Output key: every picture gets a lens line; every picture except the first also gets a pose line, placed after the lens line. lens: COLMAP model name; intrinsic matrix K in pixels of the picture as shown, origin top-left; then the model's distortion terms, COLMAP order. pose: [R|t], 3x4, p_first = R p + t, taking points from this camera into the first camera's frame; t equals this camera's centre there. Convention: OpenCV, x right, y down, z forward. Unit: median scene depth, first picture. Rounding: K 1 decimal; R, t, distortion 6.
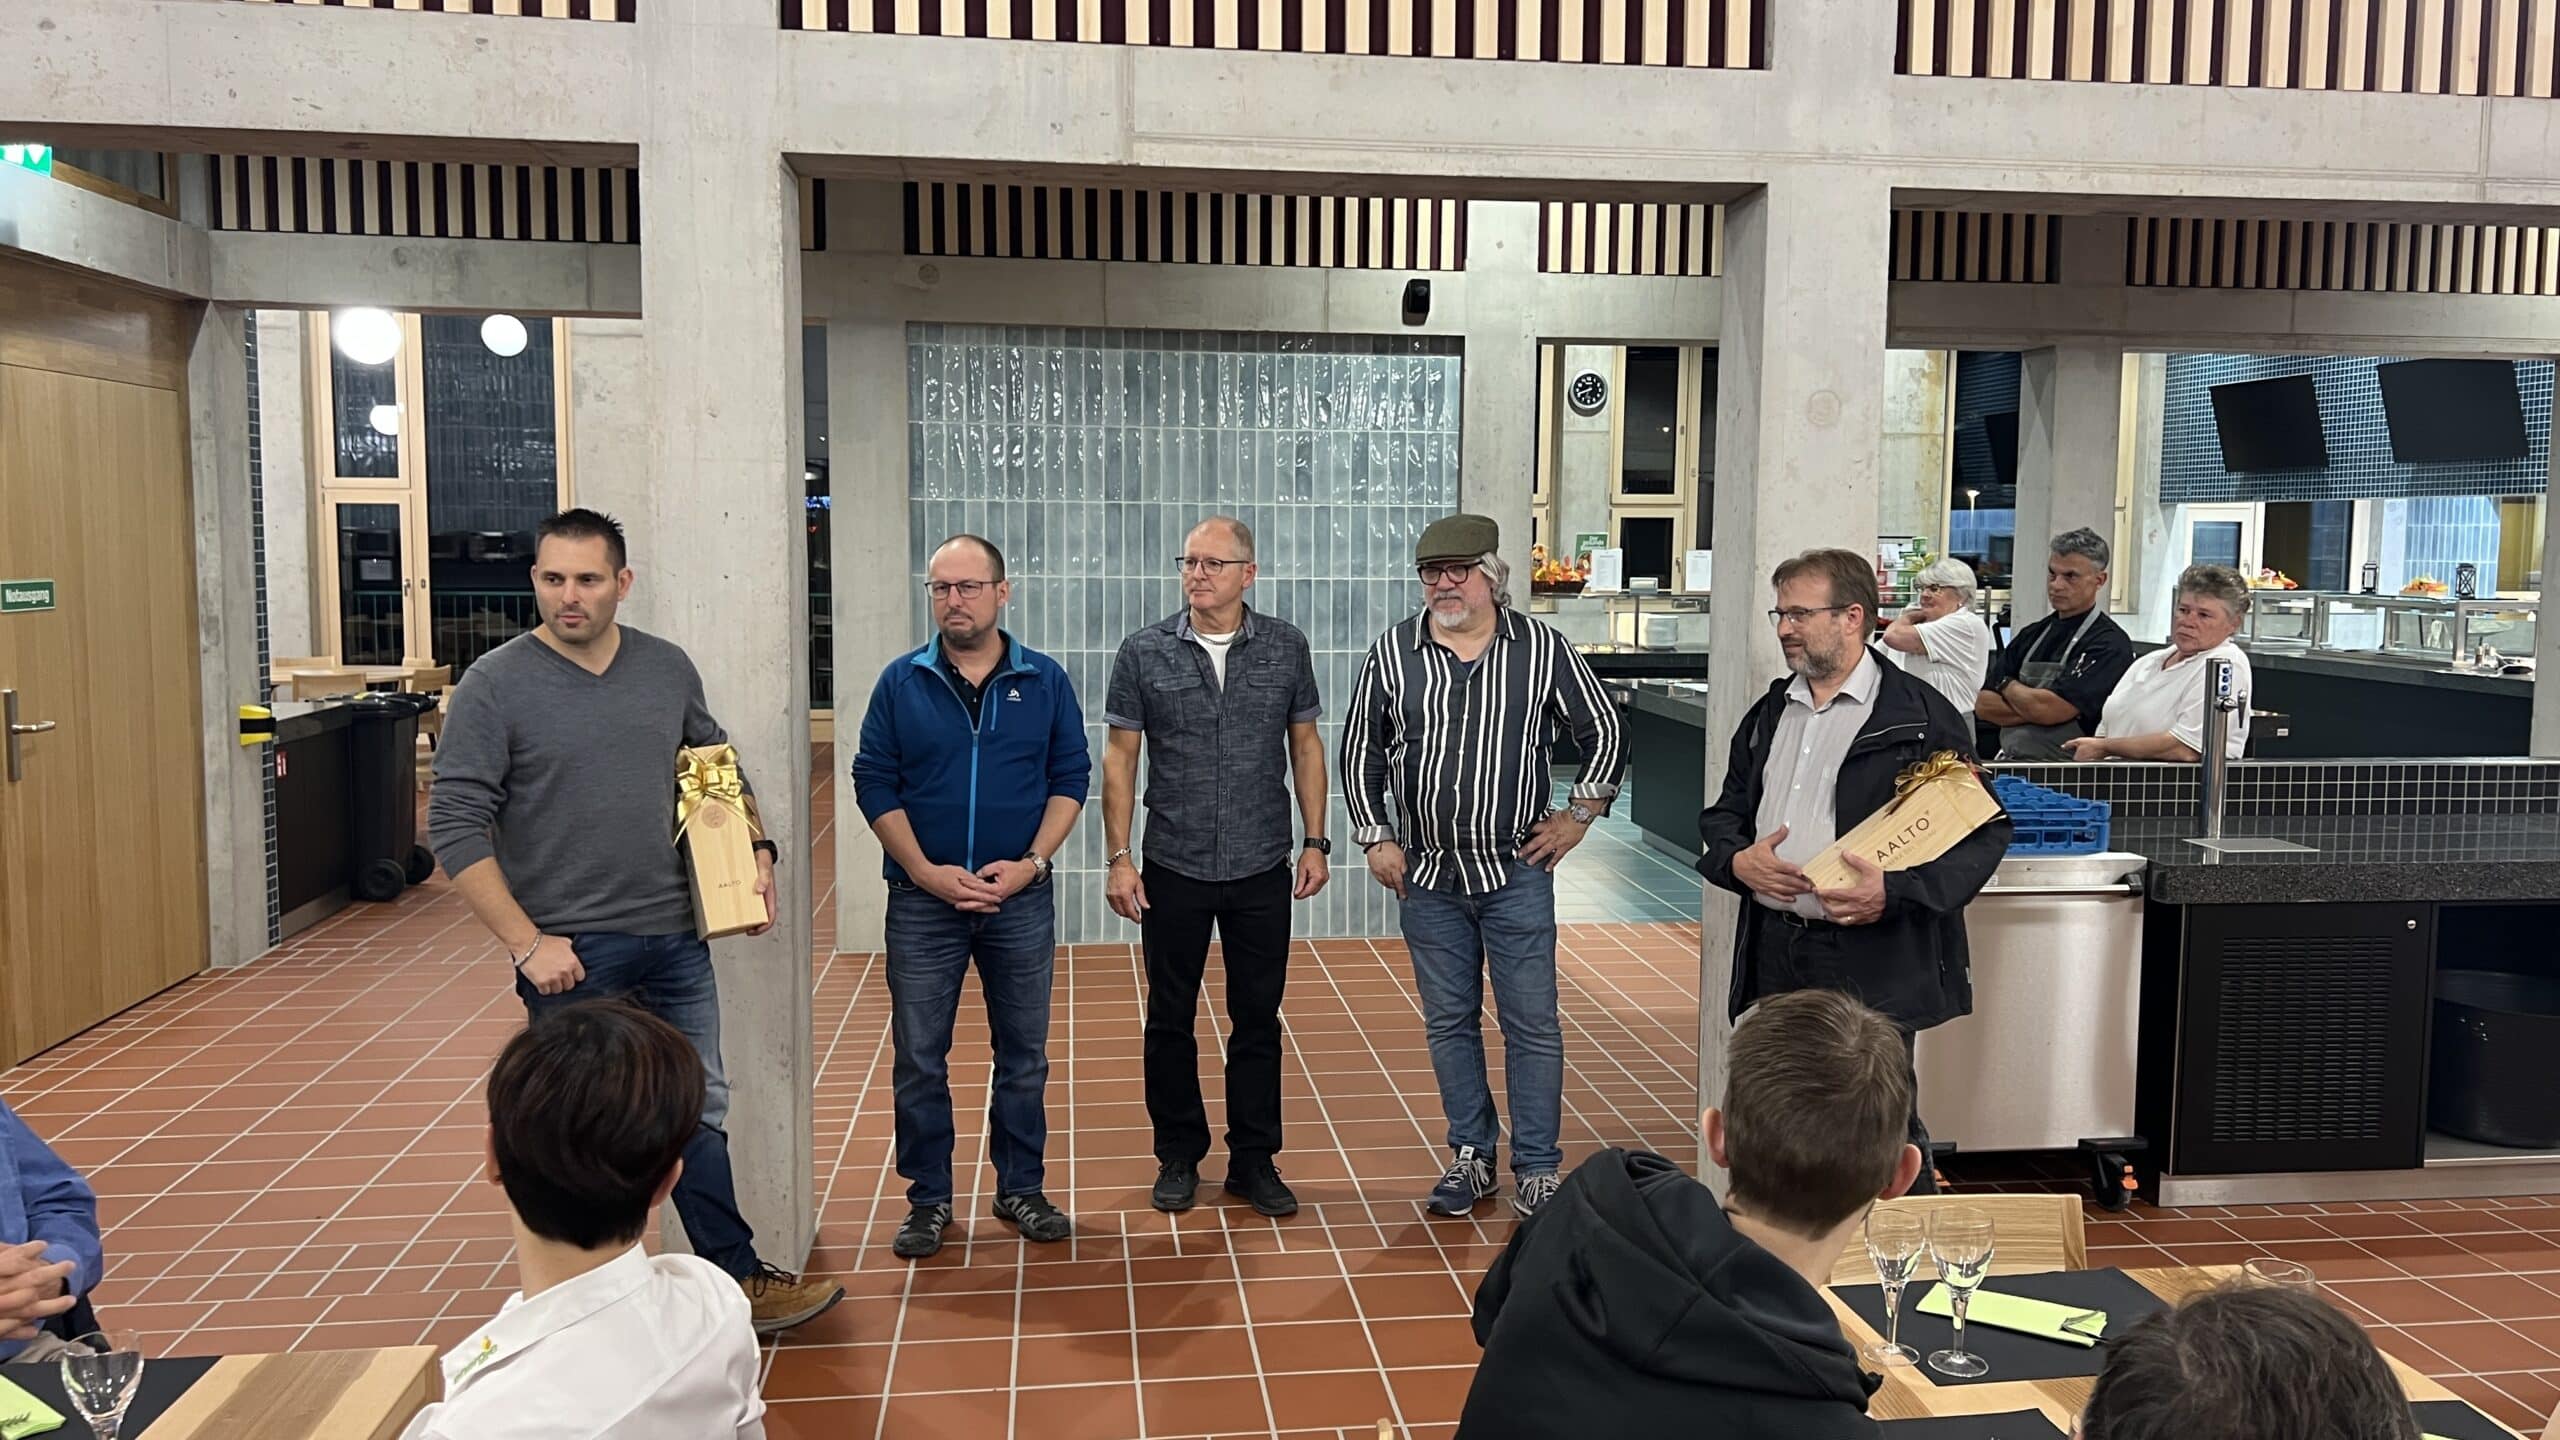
lens RADIAL K [[1919.0, 0, 1290.7], [0, 1919.0, 689.7], [0, 0, 1]] dist [0.064776, -0.071393]
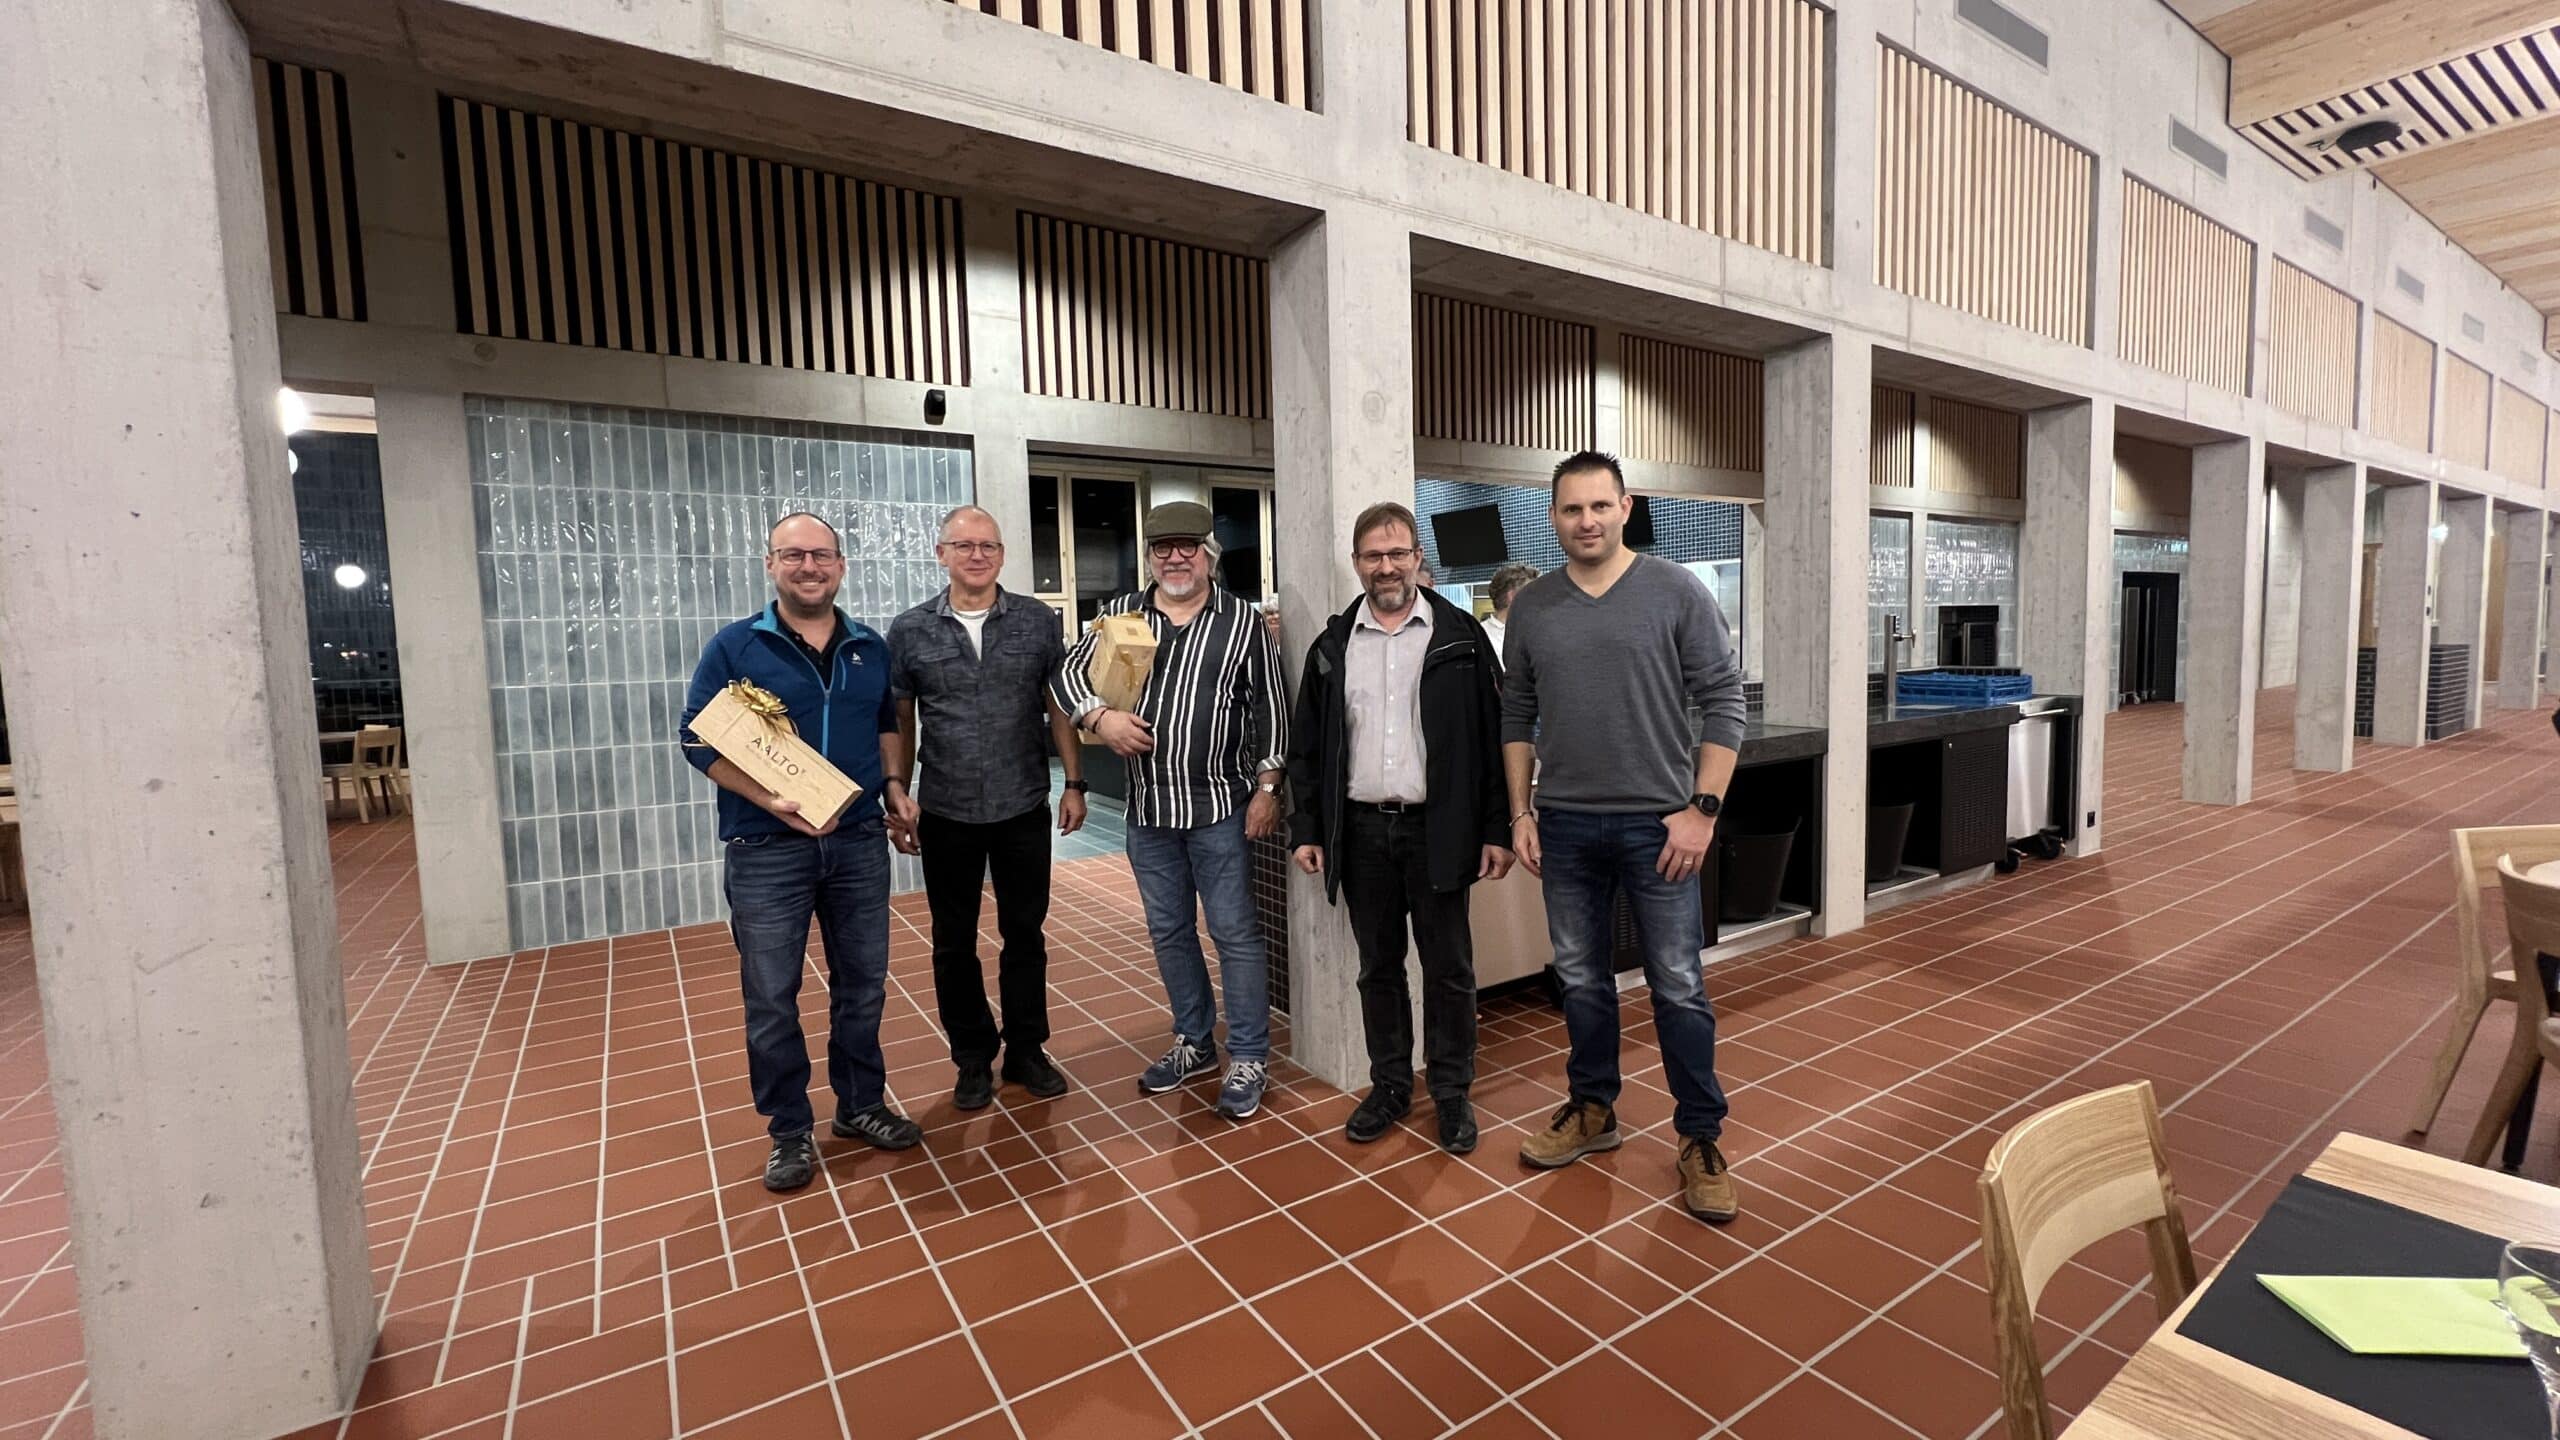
lens RADIAL K [[1033.2, 0, 1280.0], [0, 1033.2, 720.0], [0, 0, 1]] dist [-0.017765, 0.004678]
pose [[0.898784, -0.064715, 0.433590, -0.043011], [0.068597, 0.997622, 0.006705, 0.025975], [-0.432992, 0.023716, 0.901086, 0.264670]]
